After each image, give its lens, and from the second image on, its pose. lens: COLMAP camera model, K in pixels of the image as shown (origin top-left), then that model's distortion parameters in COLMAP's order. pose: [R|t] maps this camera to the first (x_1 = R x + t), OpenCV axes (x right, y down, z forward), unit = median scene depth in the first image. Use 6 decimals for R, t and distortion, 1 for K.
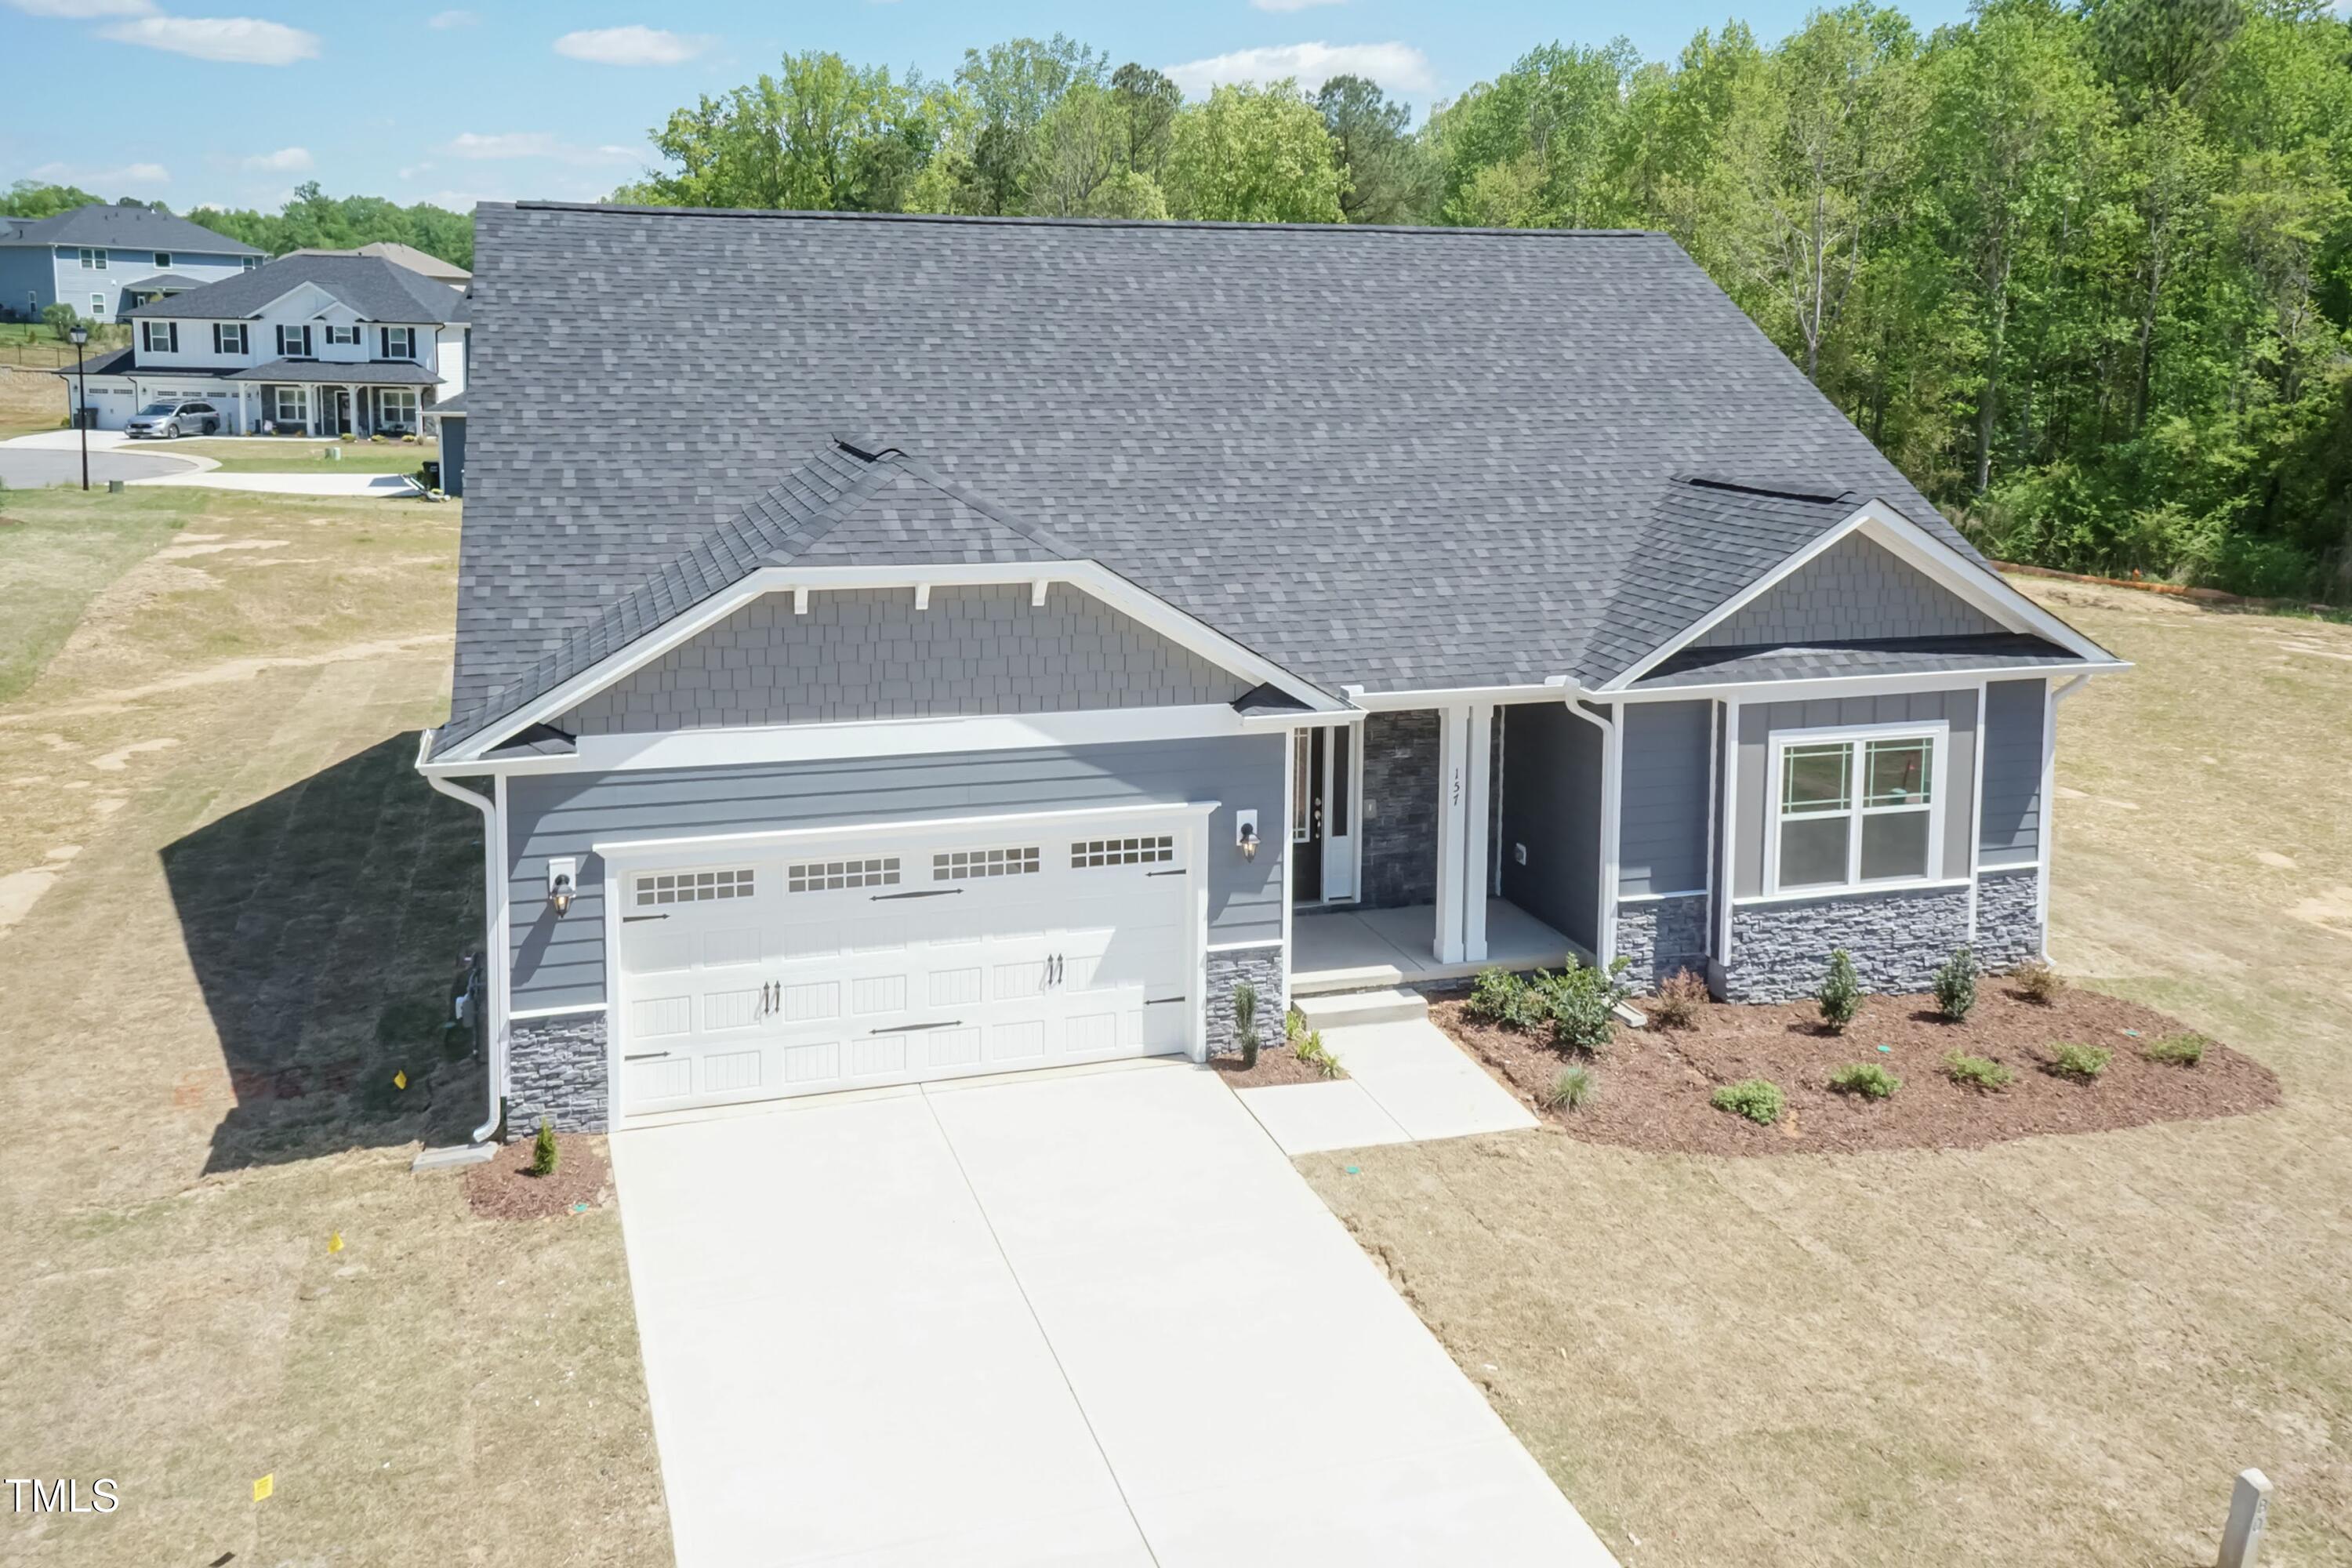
lens RADIAL K [[1848.6, 0, 1110.2], [0, 1848.6, 451.8], [0, 0, 1]] dist [0.048114, 0.000941]
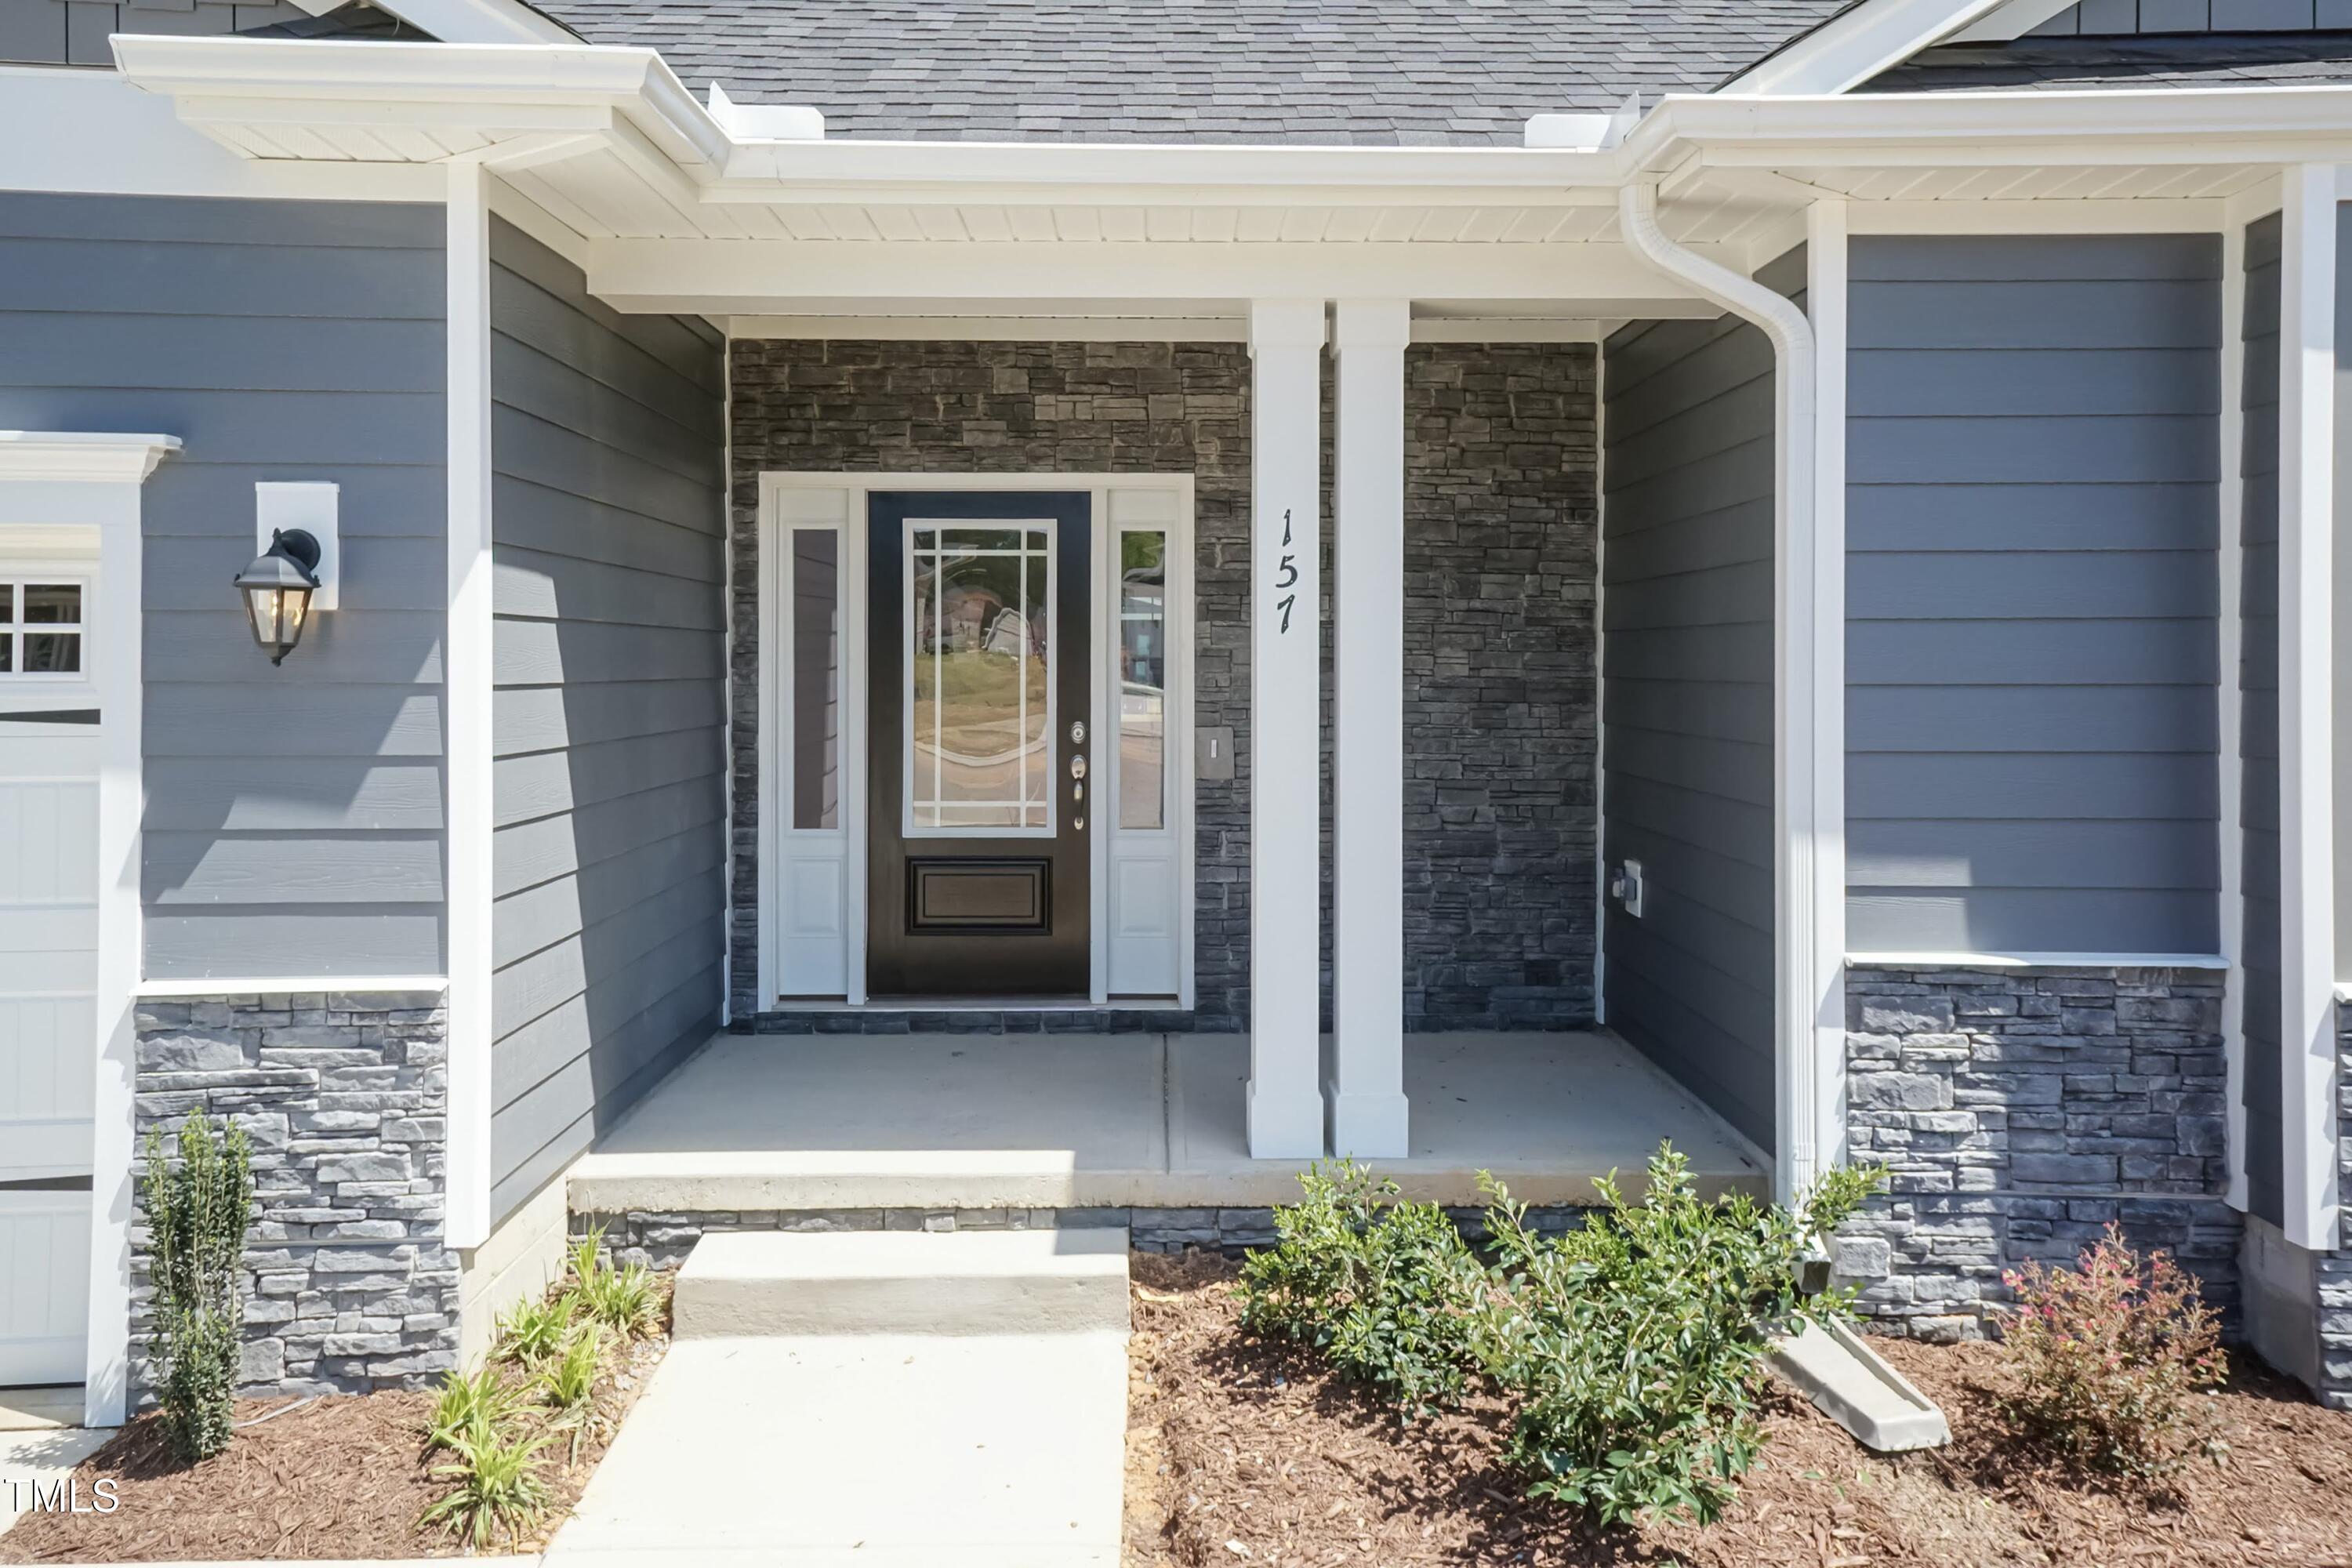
lens RADIAL K [[1667.6, 0, 1237.8], [0, 1667.6, 654.4], [0, 0, 1]] dist [0.045050, 0.021310]
pose [[0.966043, -0.004598, -0.258340, 0.252464], [-0.019457, 0.995708, -0.090480, 0.221672], [0.257647, 0.092434, 0.961808, 0.739790]]
